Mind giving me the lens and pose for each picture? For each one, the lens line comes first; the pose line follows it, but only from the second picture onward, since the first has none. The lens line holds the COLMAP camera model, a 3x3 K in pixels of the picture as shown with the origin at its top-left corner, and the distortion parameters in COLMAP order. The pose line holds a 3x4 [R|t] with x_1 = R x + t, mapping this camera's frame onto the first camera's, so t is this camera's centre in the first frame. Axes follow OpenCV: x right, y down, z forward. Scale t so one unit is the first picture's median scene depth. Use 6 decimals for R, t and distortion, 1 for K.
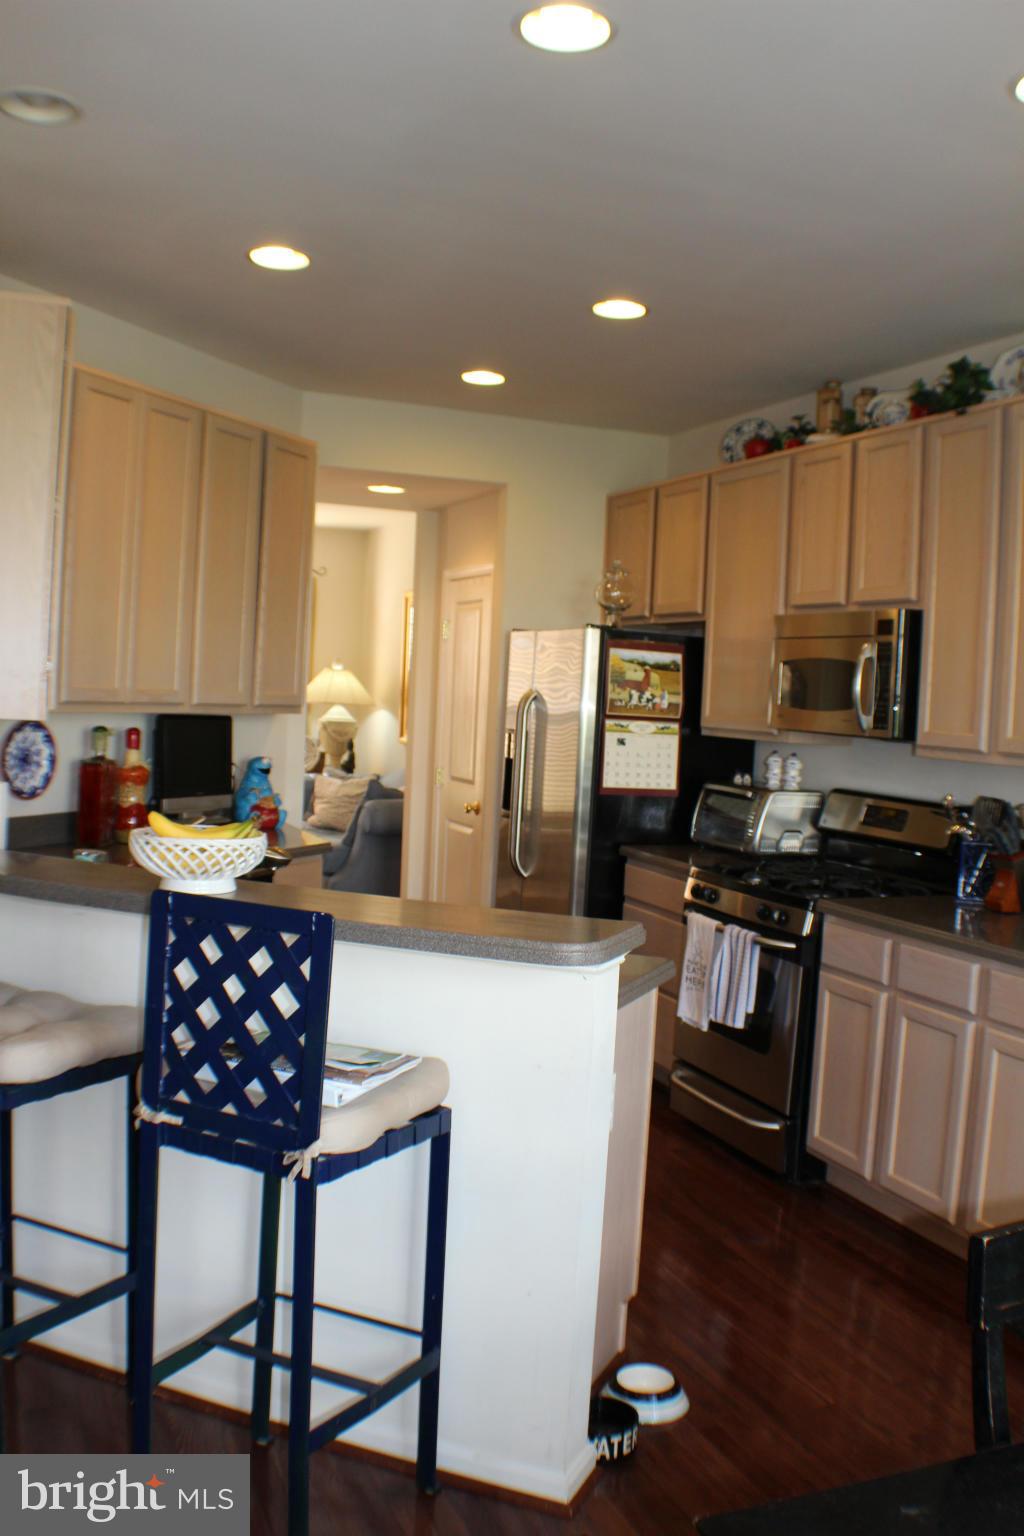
lens RADIAL K [[1421.2, 0, 538.4], [0, 1421.2, 765.7], [0, 0, 1]] dist [-0.195723, 0.003263]
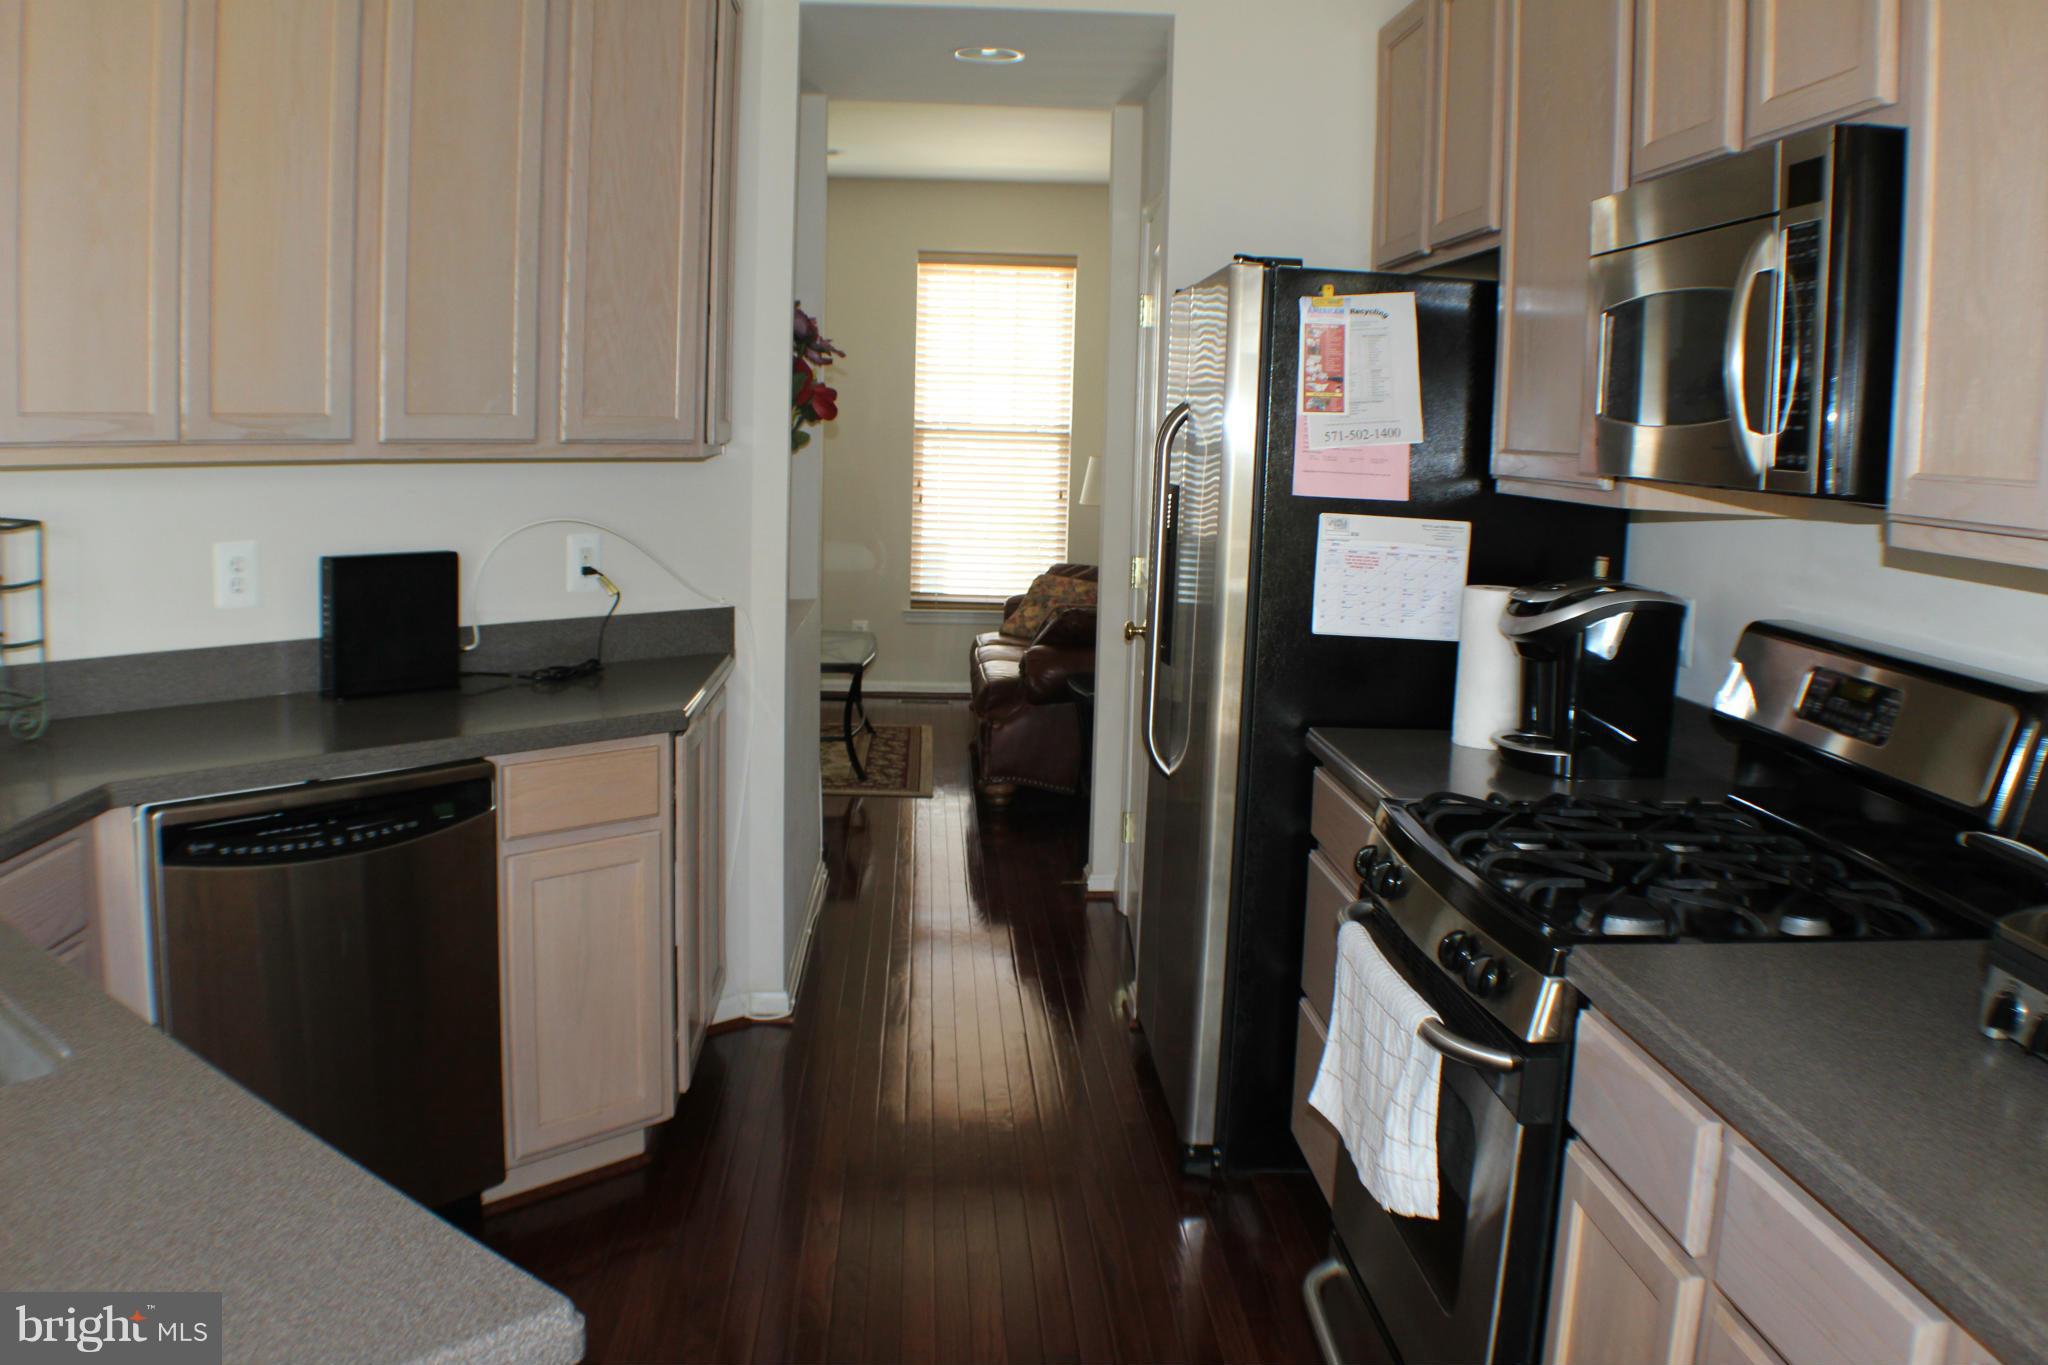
lens RADIAL K [[1769.6, 0, 1024.0], [0, 1769.6, 682.5], [0, 0, 1]] dist [-0.209796, 0.091909]
pose [[0.942450, 0.027306, -0.333229, 0.172308], [-0.000599, 0.996796, 0.079987, -0.005879], [0.334346, -0.075185, 0.939447, 0.444459]]
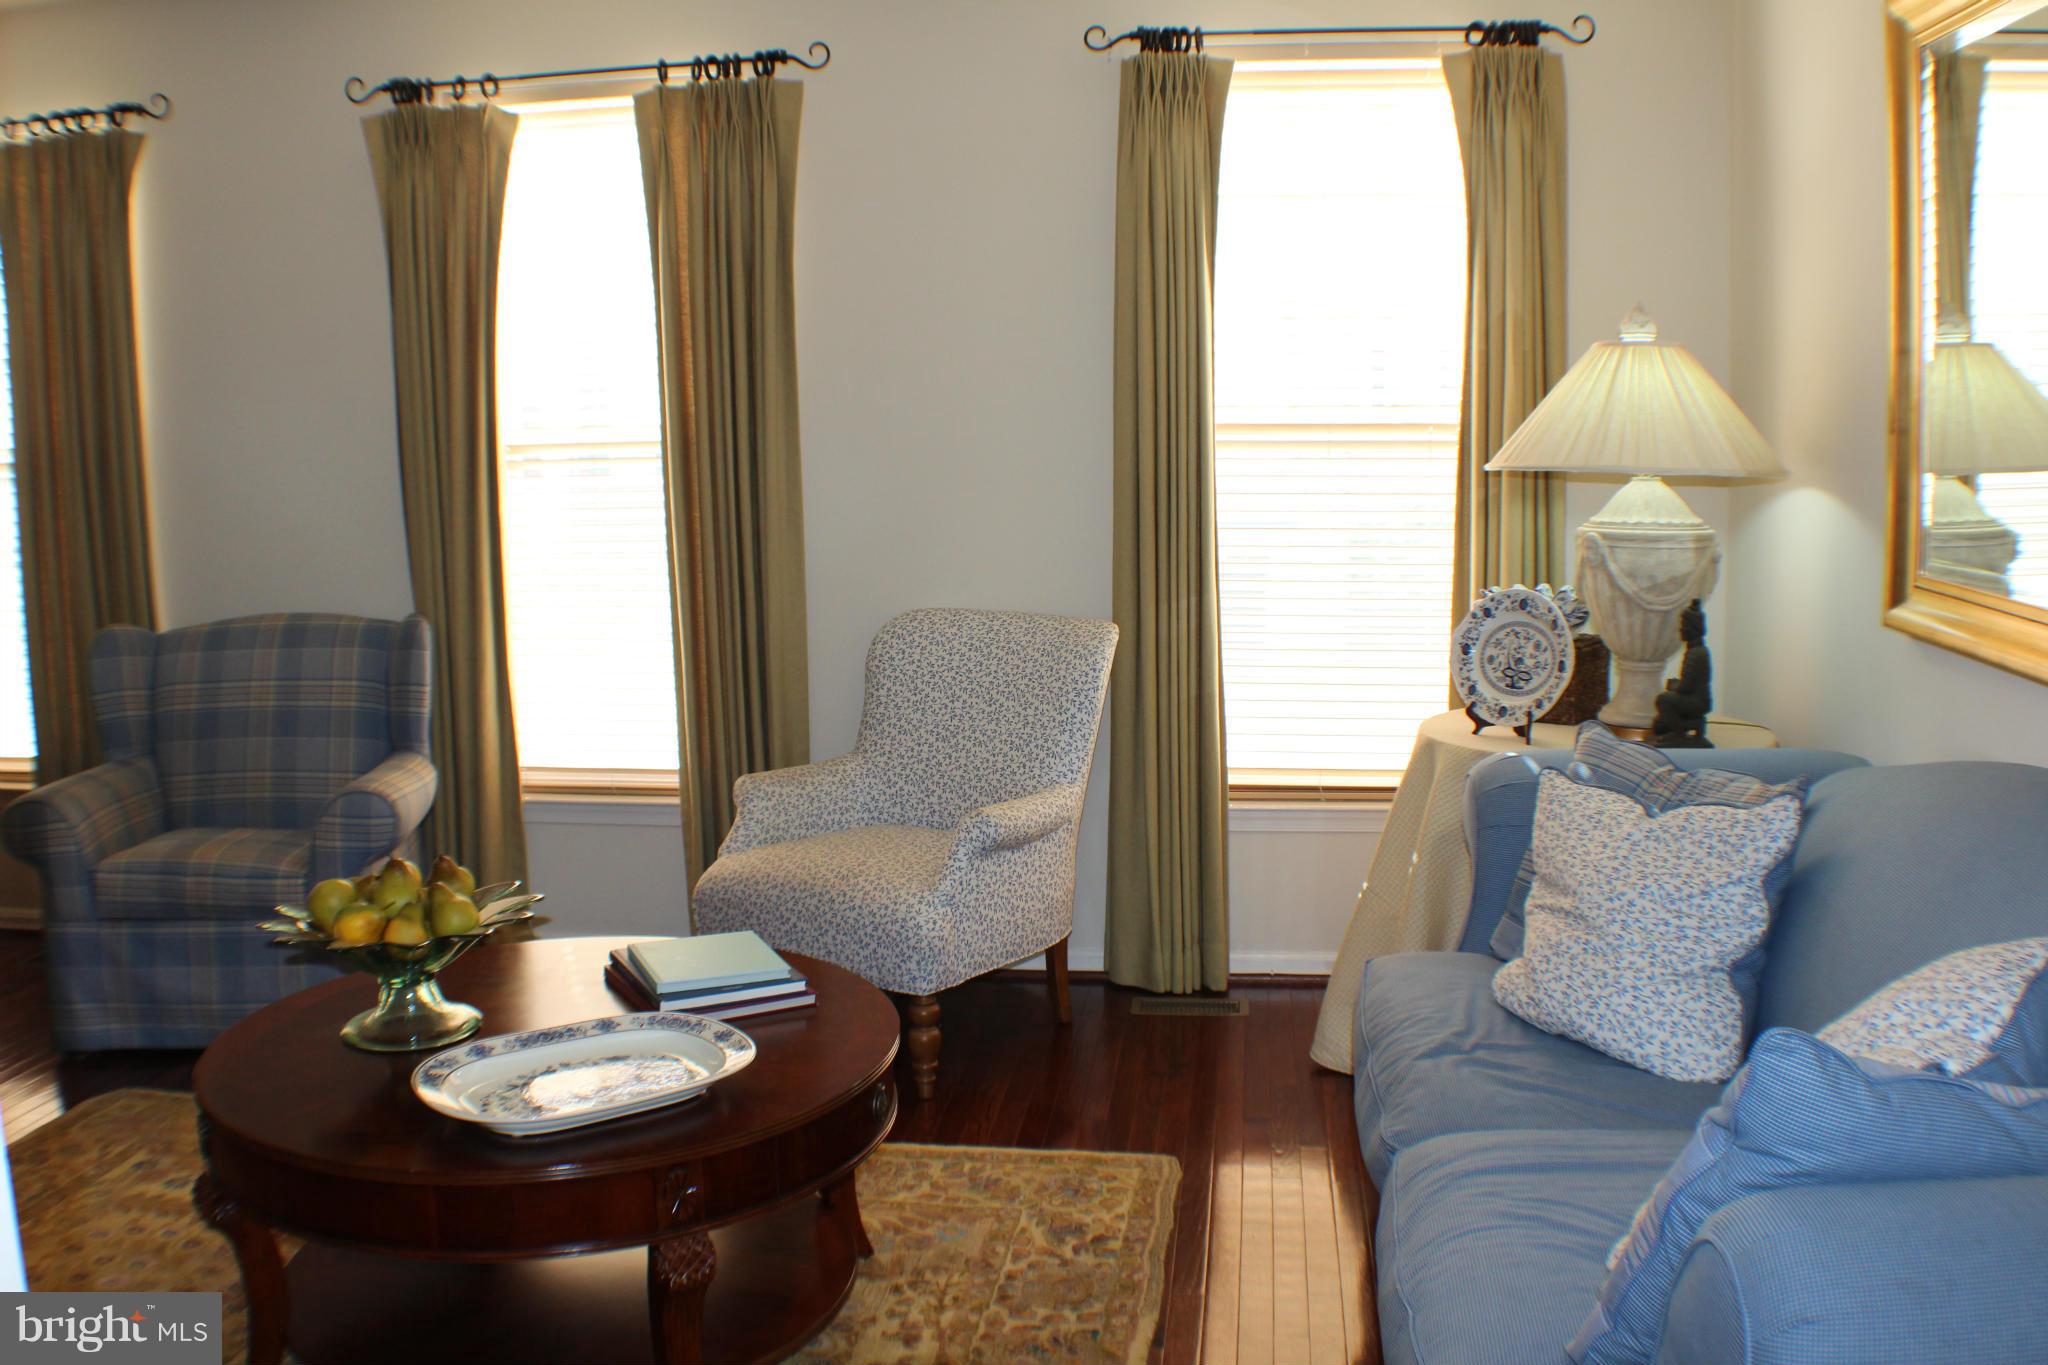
lens RADIAL K [[1769.6, 0, 1024.0], [0, 1769.6, 682.5], [0, 0, 1]] dist [-0.209796, 0.091909]
pose [[0.867075, 0.019895, -0.497781, -0.162350], [0.033507, 0.994611, 0.098118, -0.081407], [0.497050, -0.101754, 0.861735, 1.326221]]
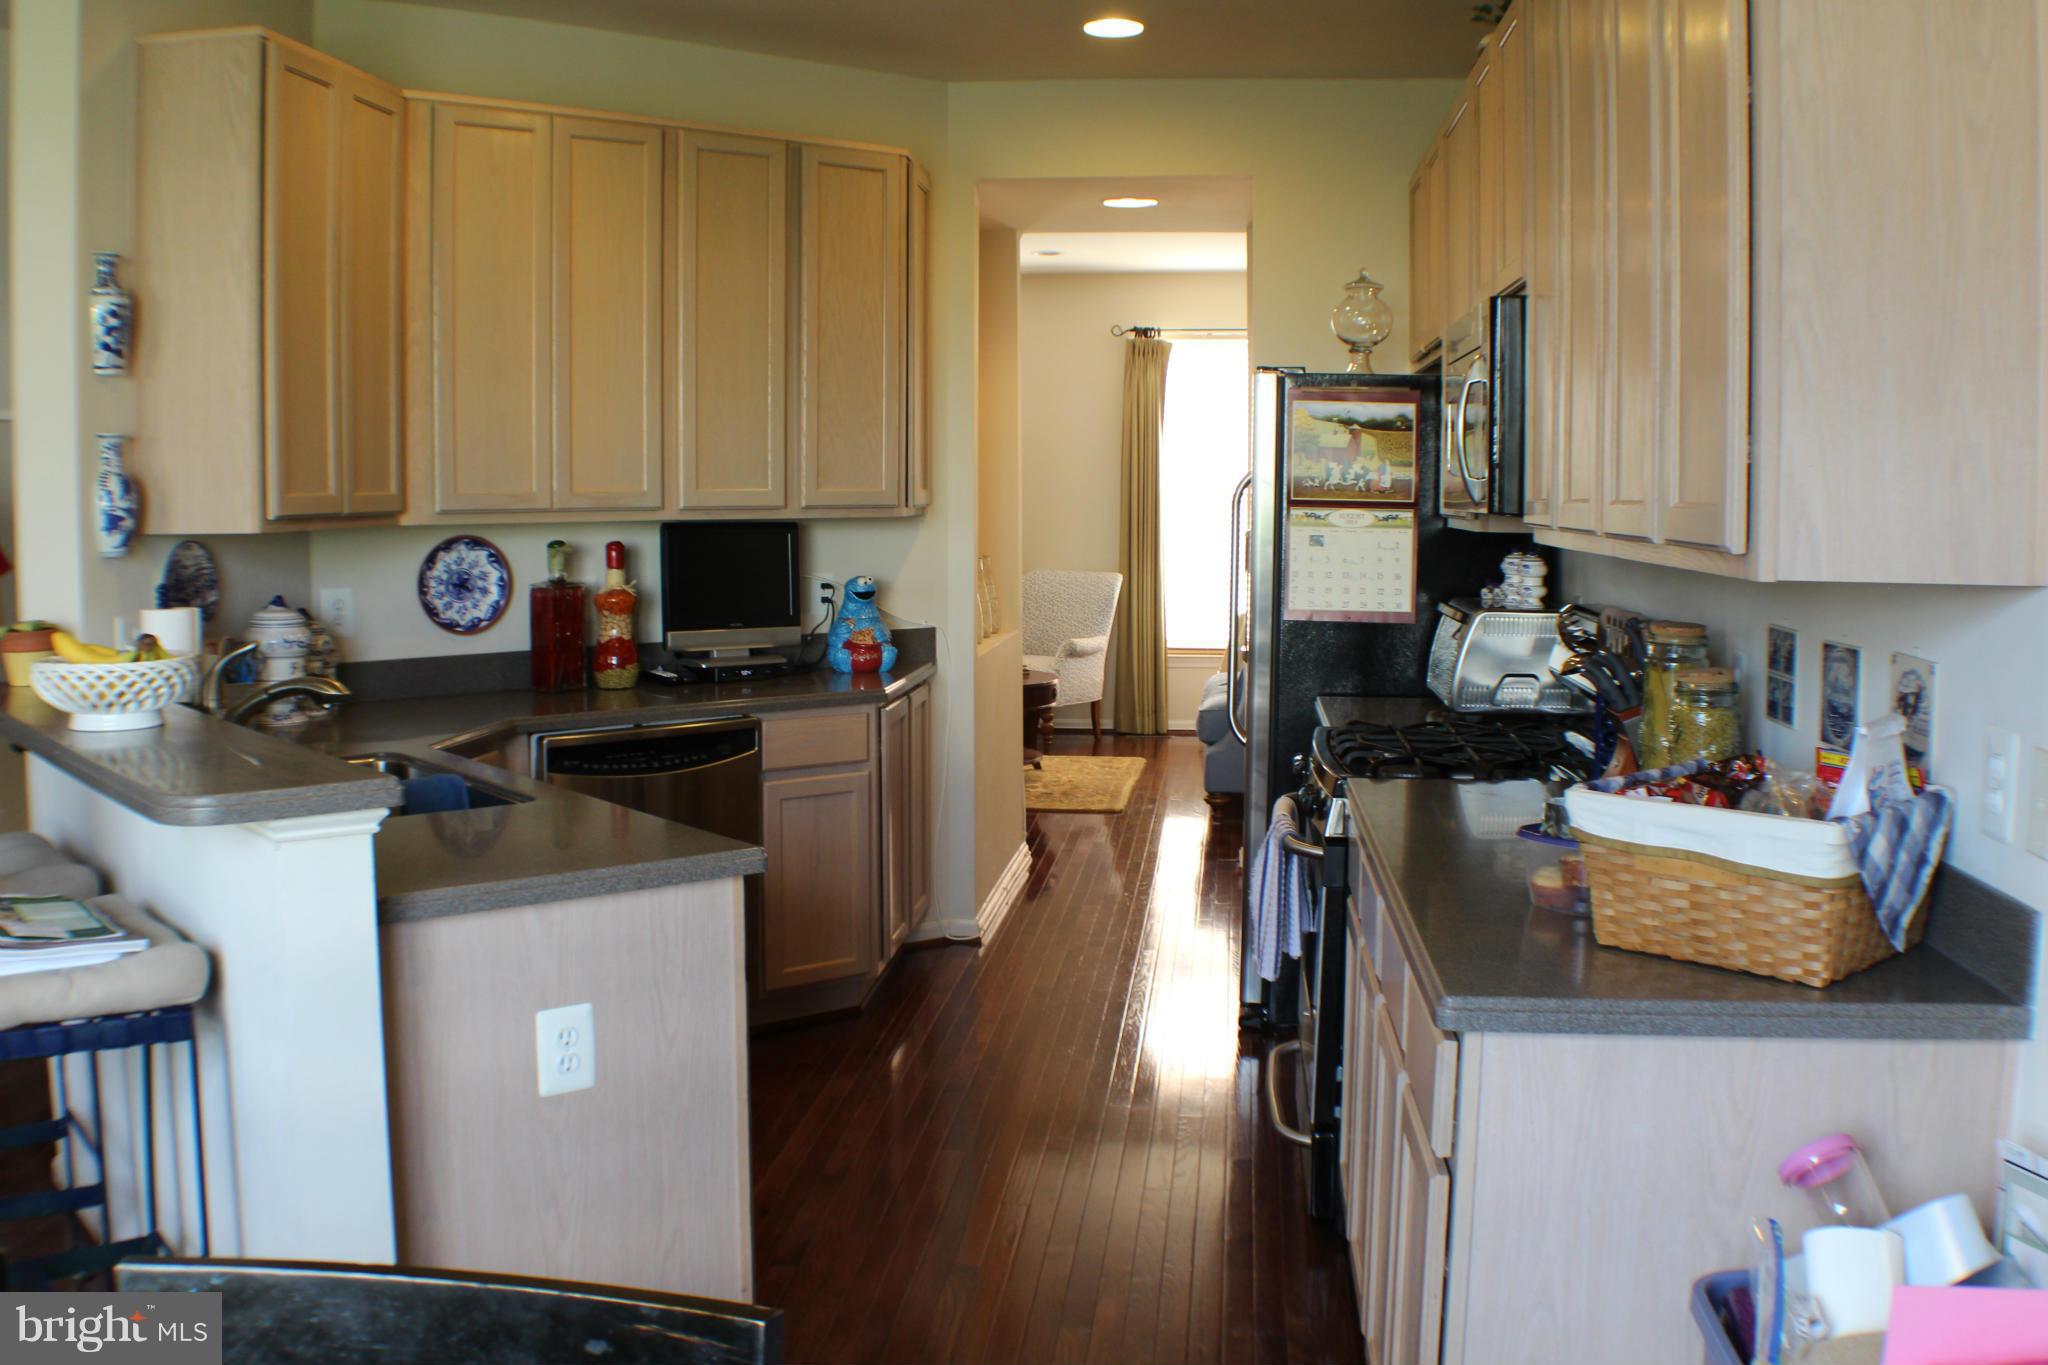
lens RADIAL K [[1894.9, 0, 1024.0], [0, 1894.9, 682.5], [0, 0, 1]] dist [-0.195723, 0.003263]
pose [[0.875097, 0.002280, -0.483942, 0.385291], [0.016407, 0.999274, 0.034376, 0.017768], [0.483670, -0.038022, 0.874424, 0.170433]]
